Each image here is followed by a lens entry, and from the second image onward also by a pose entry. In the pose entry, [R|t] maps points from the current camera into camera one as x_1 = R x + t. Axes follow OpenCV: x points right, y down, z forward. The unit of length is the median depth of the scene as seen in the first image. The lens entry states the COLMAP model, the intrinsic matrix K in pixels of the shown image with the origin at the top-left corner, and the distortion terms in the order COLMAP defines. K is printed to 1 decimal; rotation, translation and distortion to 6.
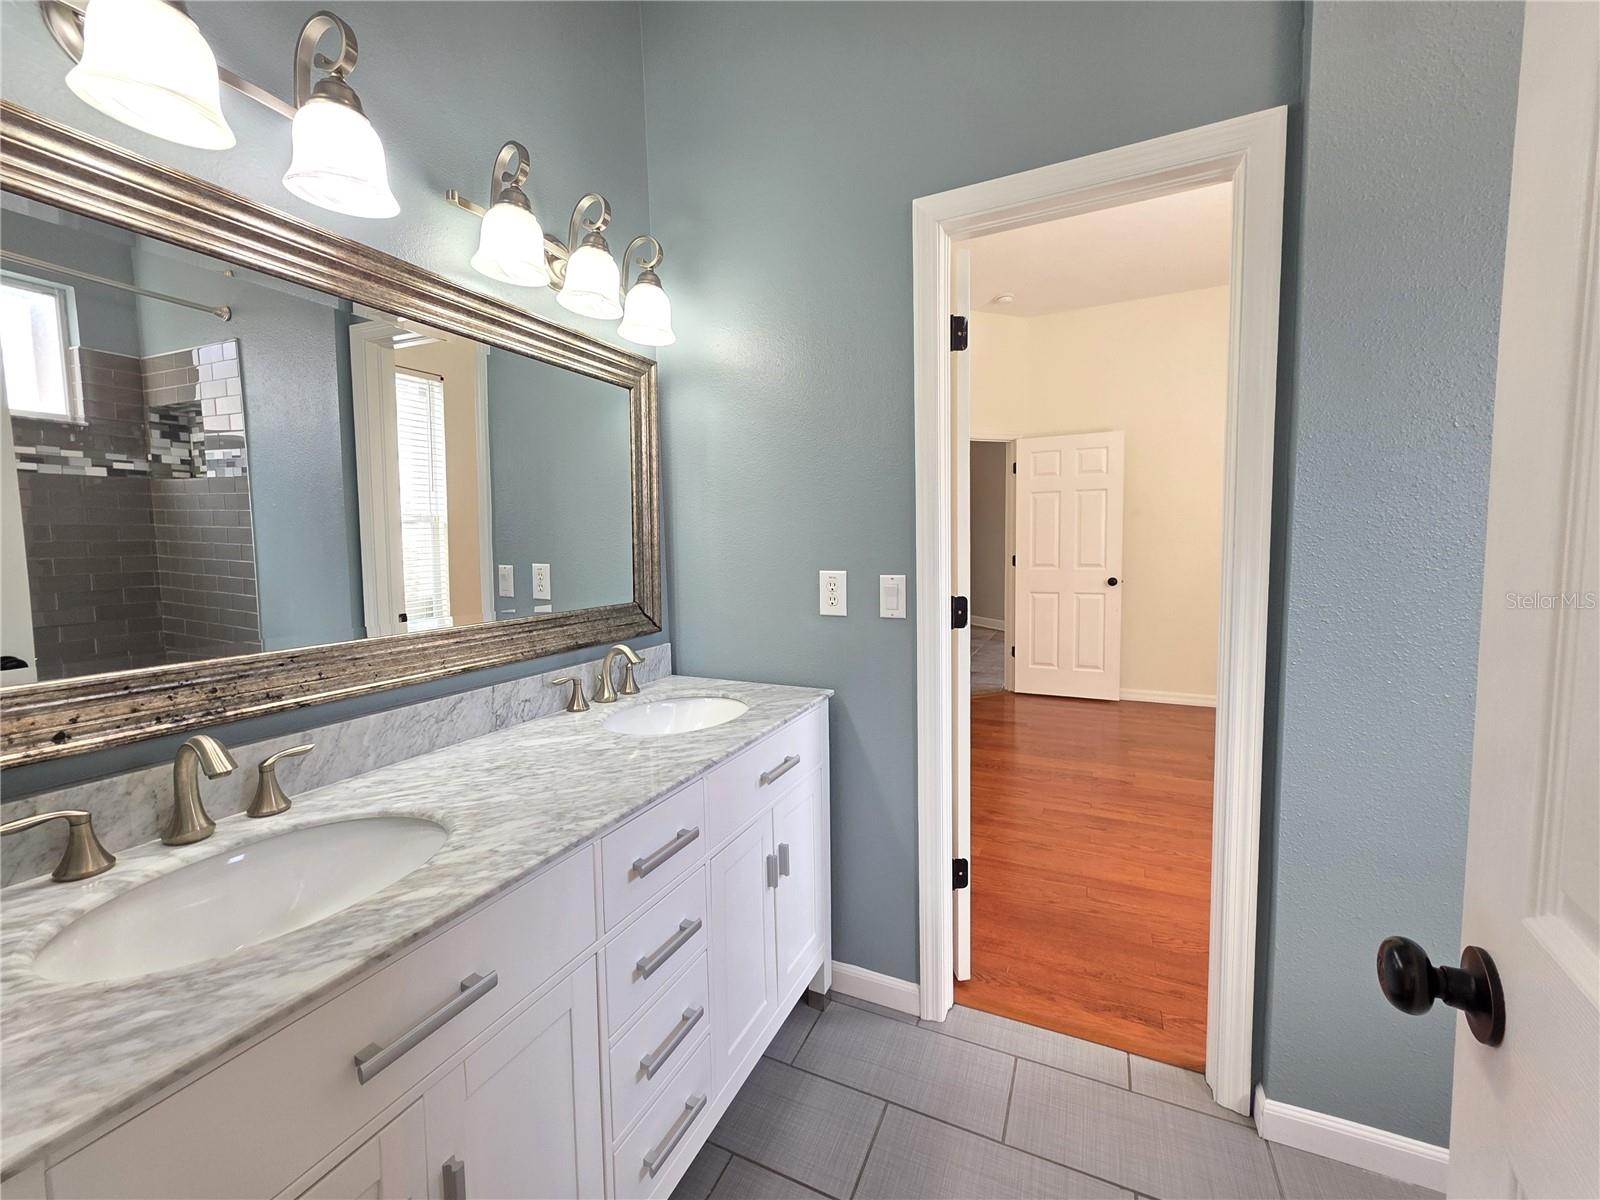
lens RADIAL K [[642.7, 0, 800.7], [0, 642.7, 590.4], [0, 0, 1]] dist [-0.000303, -0.000047]
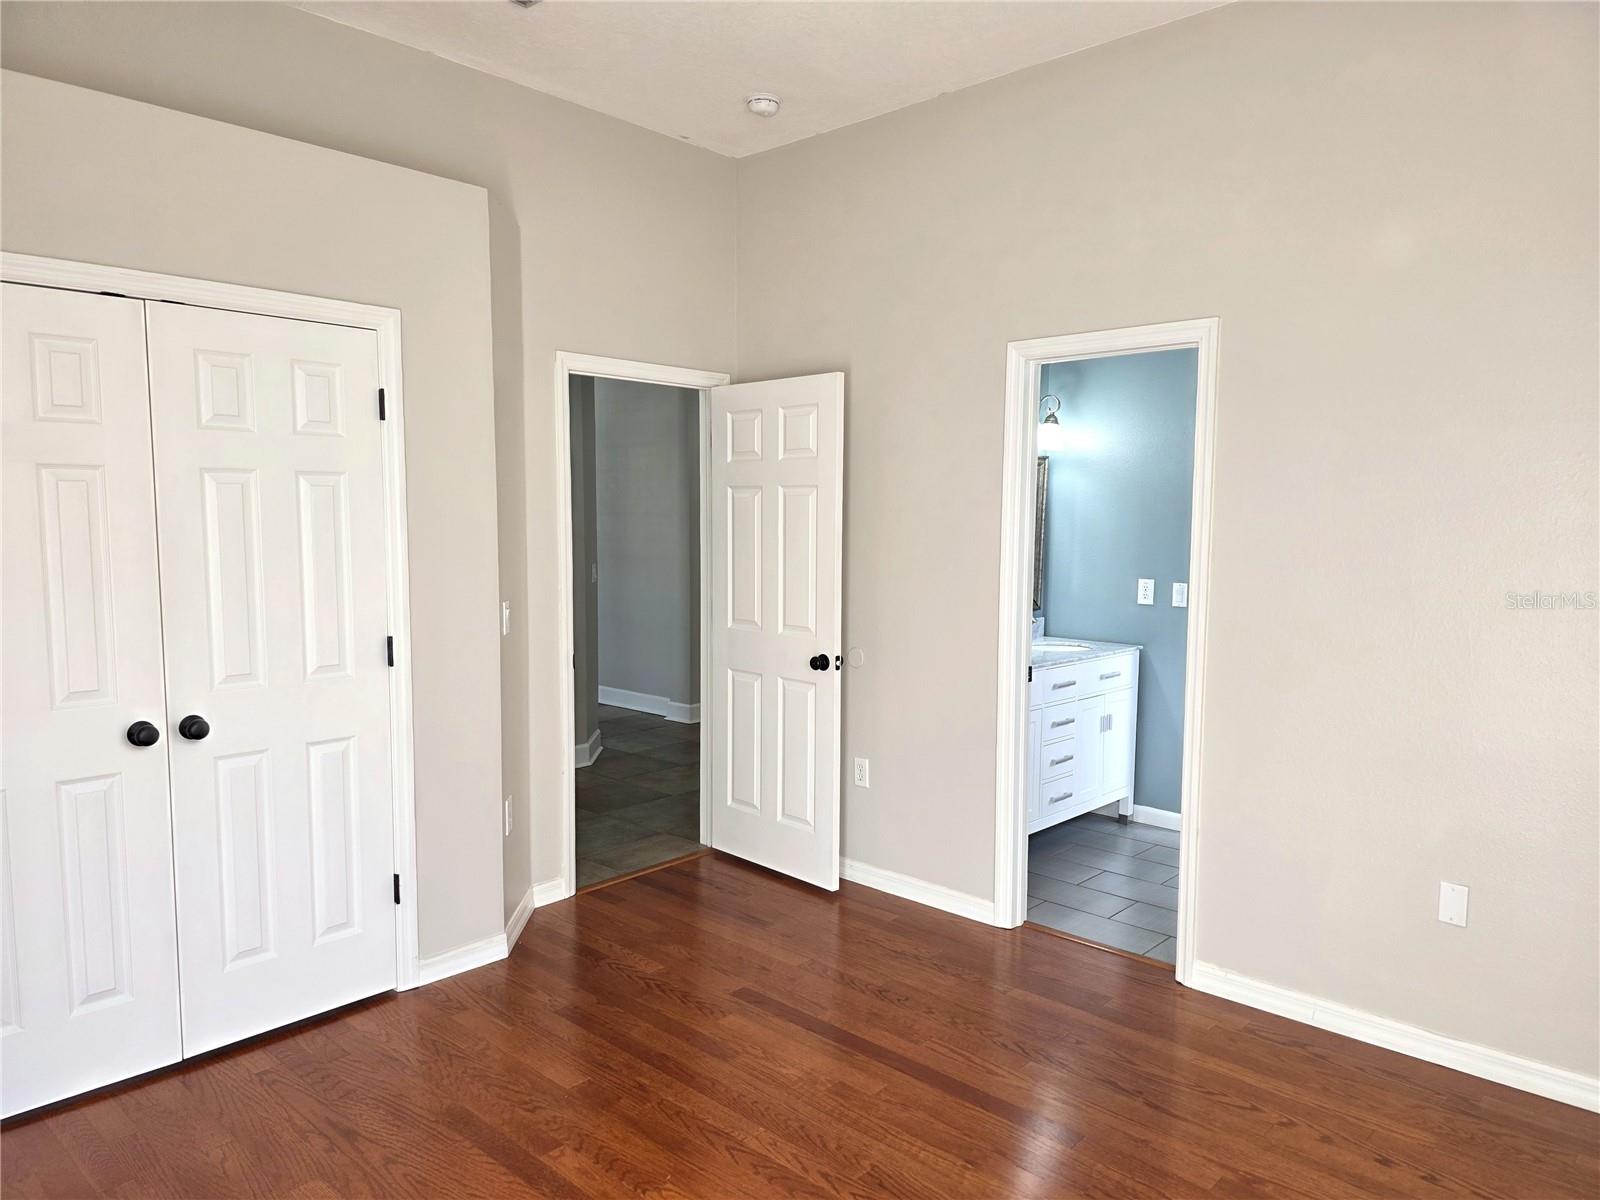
lens RADIAL K [[1095.1, 0, 794.4], [0, 1095.1, 606.6], [0, 0, 1]] dist [0.050984, -0.015125]
pose [[0.953127, 0.054691, -0.297586, 0.032999], [-0.052624, 0.998502, 0.014958, 0.050338], [0.297959, 0.001403, 0.954578, -2.188598]]
